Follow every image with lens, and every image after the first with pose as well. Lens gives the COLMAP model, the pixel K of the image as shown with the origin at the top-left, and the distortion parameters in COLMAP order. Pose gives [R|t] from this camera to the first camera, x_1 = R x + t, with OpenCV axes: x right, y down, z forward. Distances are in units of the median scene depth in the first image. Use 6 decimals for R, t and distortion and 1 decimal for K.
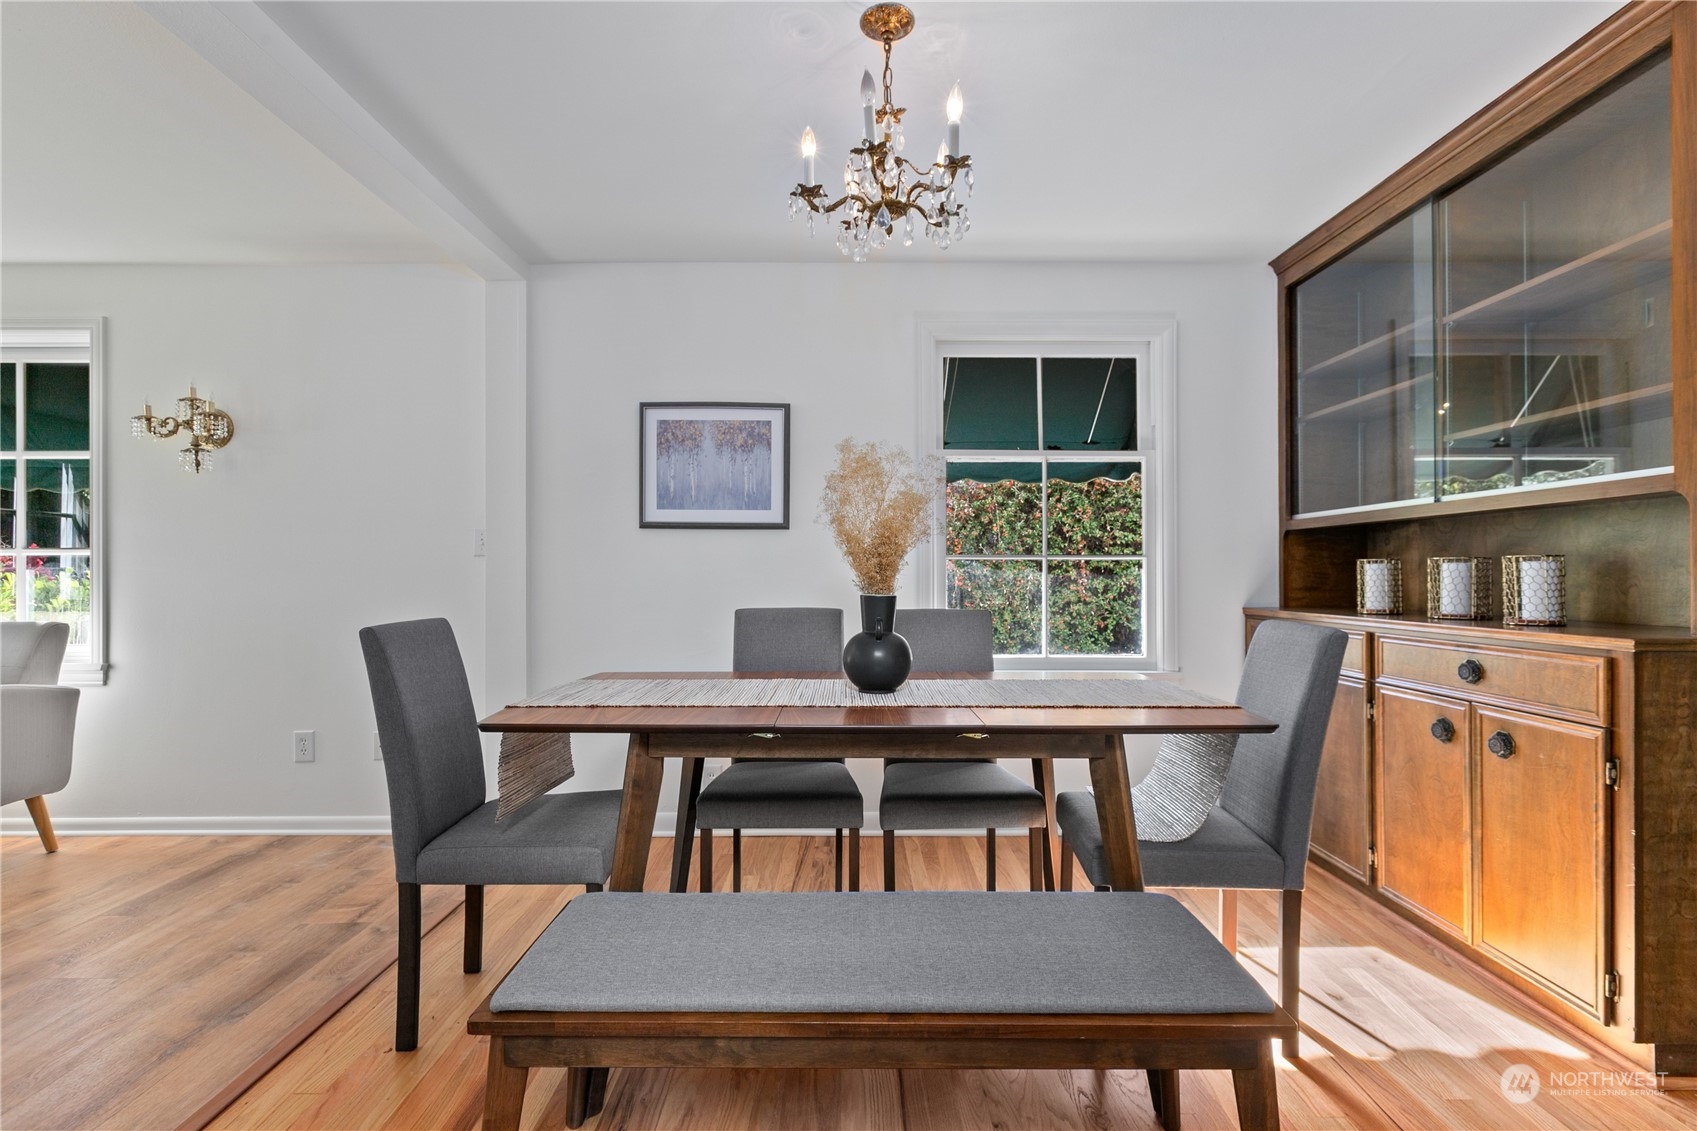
lens RADIAL K [[768.6, 0, 848.5], [0, 768.6, 565.5], [0, 0, 1]] dist [-0.002789, -0.000202]
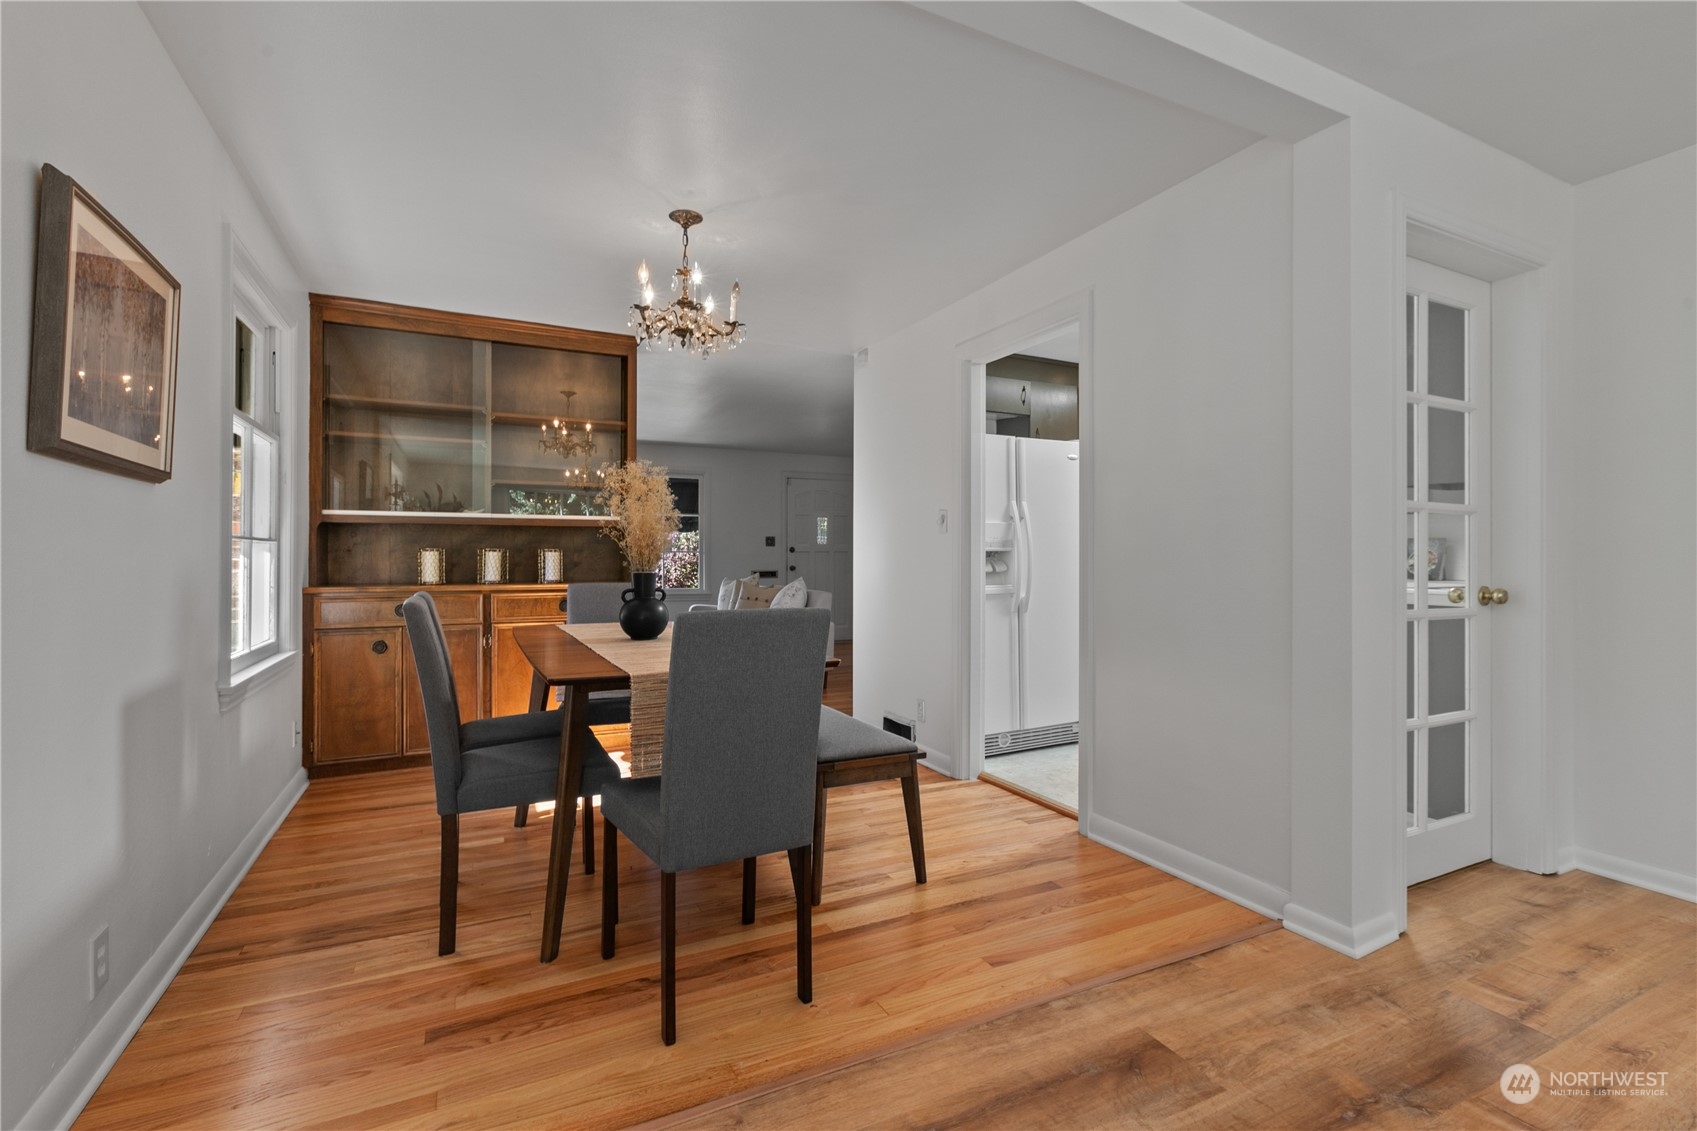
lens RADIAL K [[759.5, 0, 851.0], [0, 759.5, 552.0], [0, 0, 1]] dist [-0.000874, -0.000113]
pose [[-0.448690, 0.008136, 0.893650, -0.859849], [-0.008194, 0.999879, -0.013218, 0.010055], [-0.893650, -0.013254, -0.448569, 0.786655]]
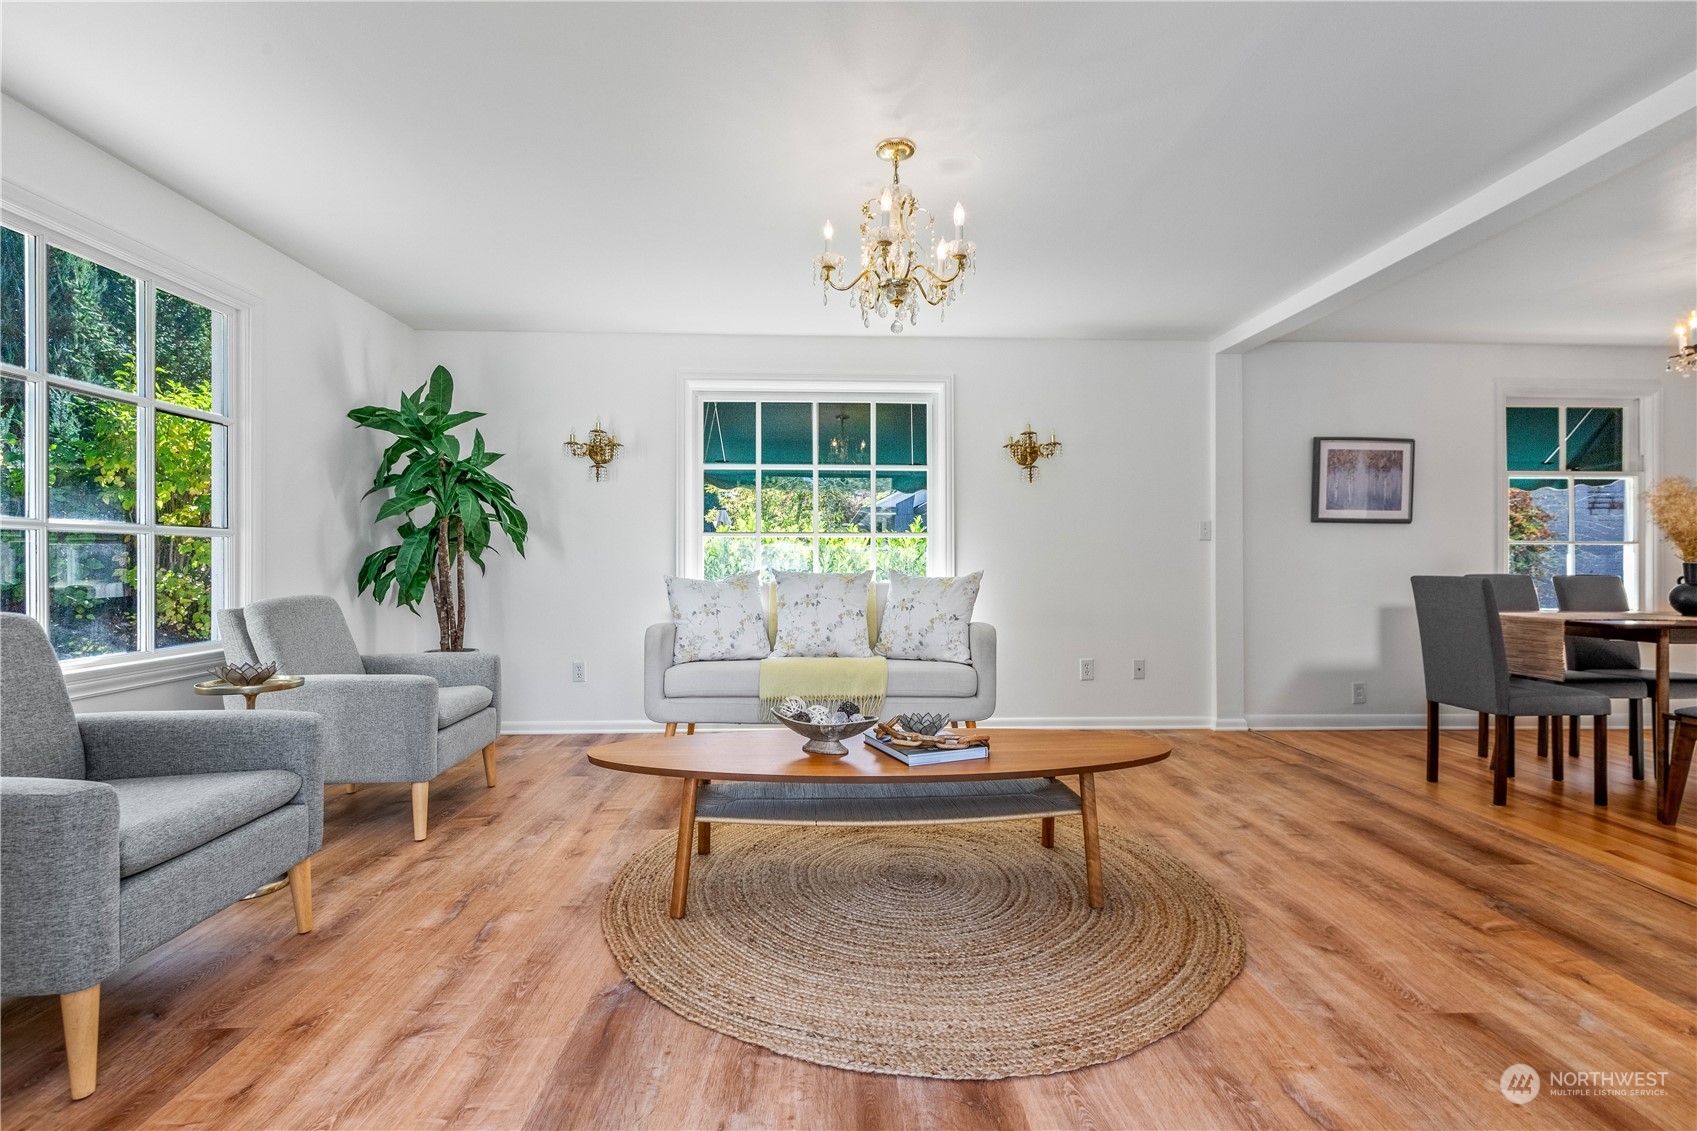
lens RADIAL K [[771.4, 0, 842.4], [0, 771.4, 558.6], [0, 0, 1]] dist [0.001663, -0.000610]
pose [[0.999130, 0.004185, 0.041490, -1.239716], [-0.004386, 0.999979, 0.004756, 0.017646], [-0.041469, -0.004933, 0.999128, -0.442104]]
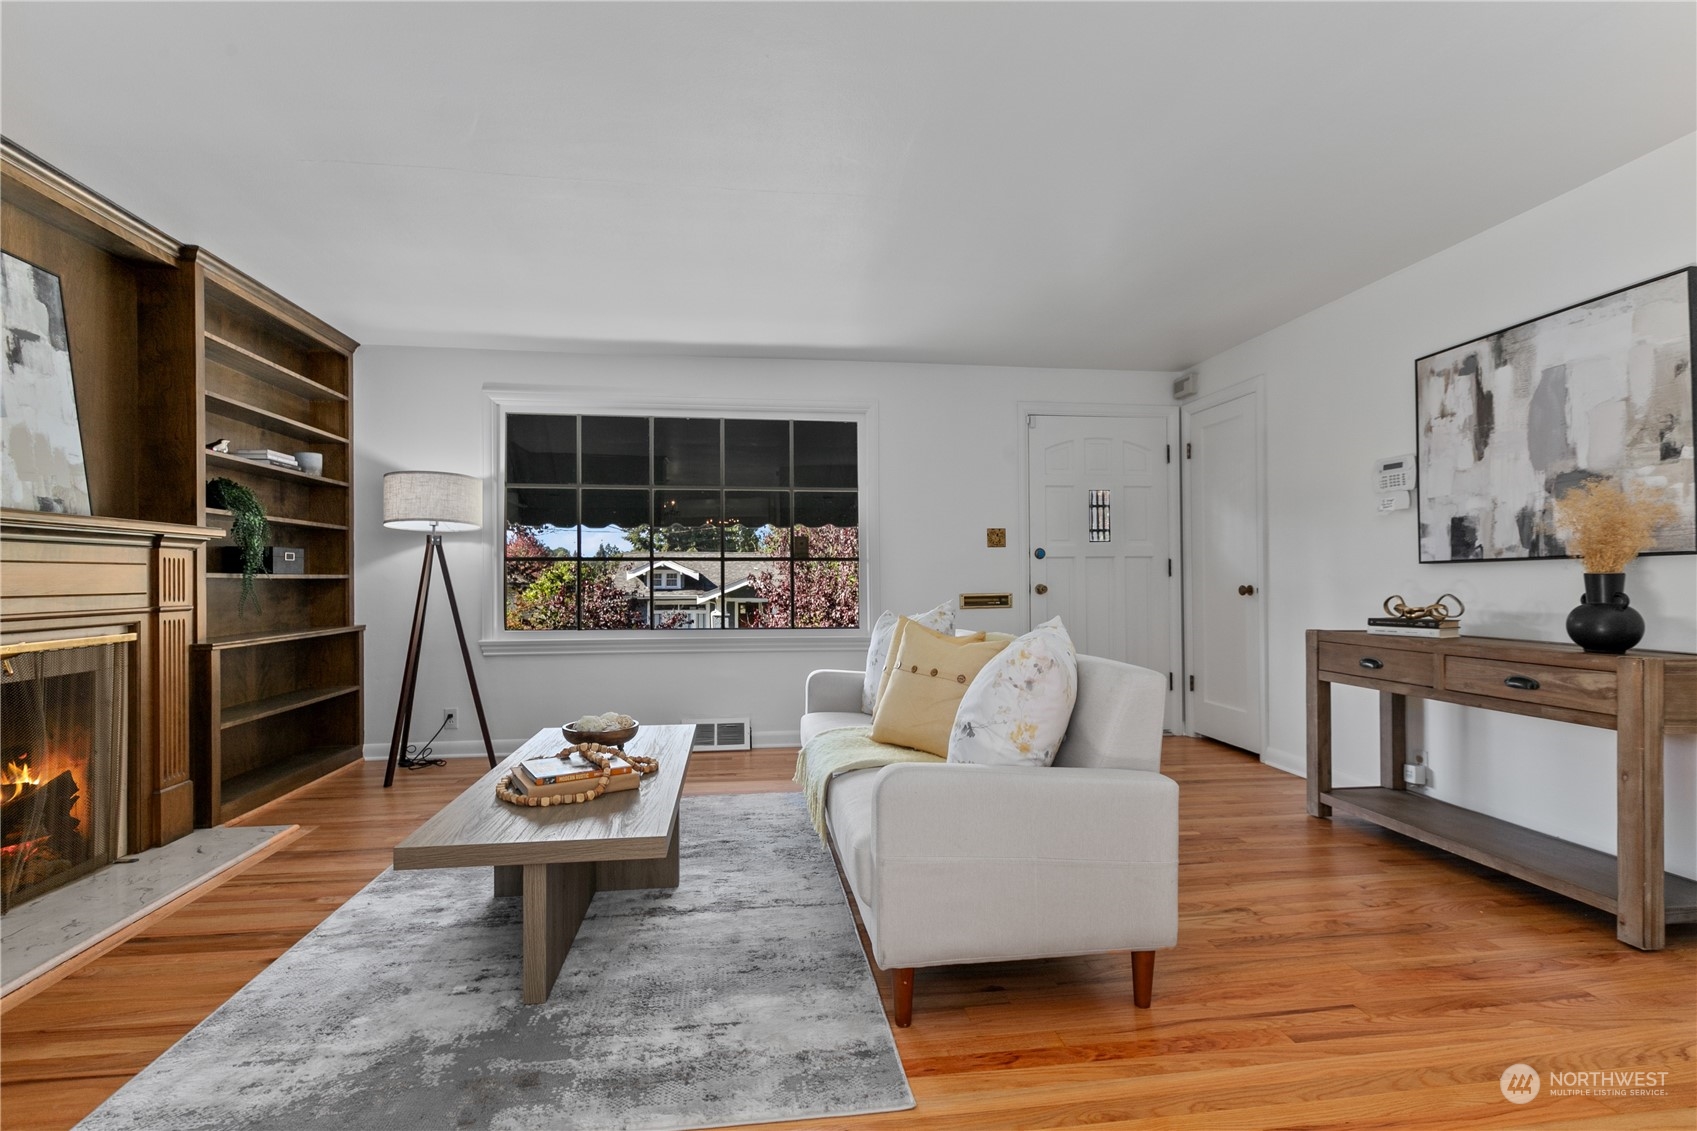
lens RADIAL K [[772.8, 0, 842.4], [0, 772.8, 572.9], [0, 0, 1]] dist [-0.001738, -0.000903]
pose [[-0.126468, 0.009963, 0.991921, 0.399688], [-0.003158, 0.999940, -0.010446, 0.020345], [-0.991966, -0.004454, -0.126429, 0.252894]]
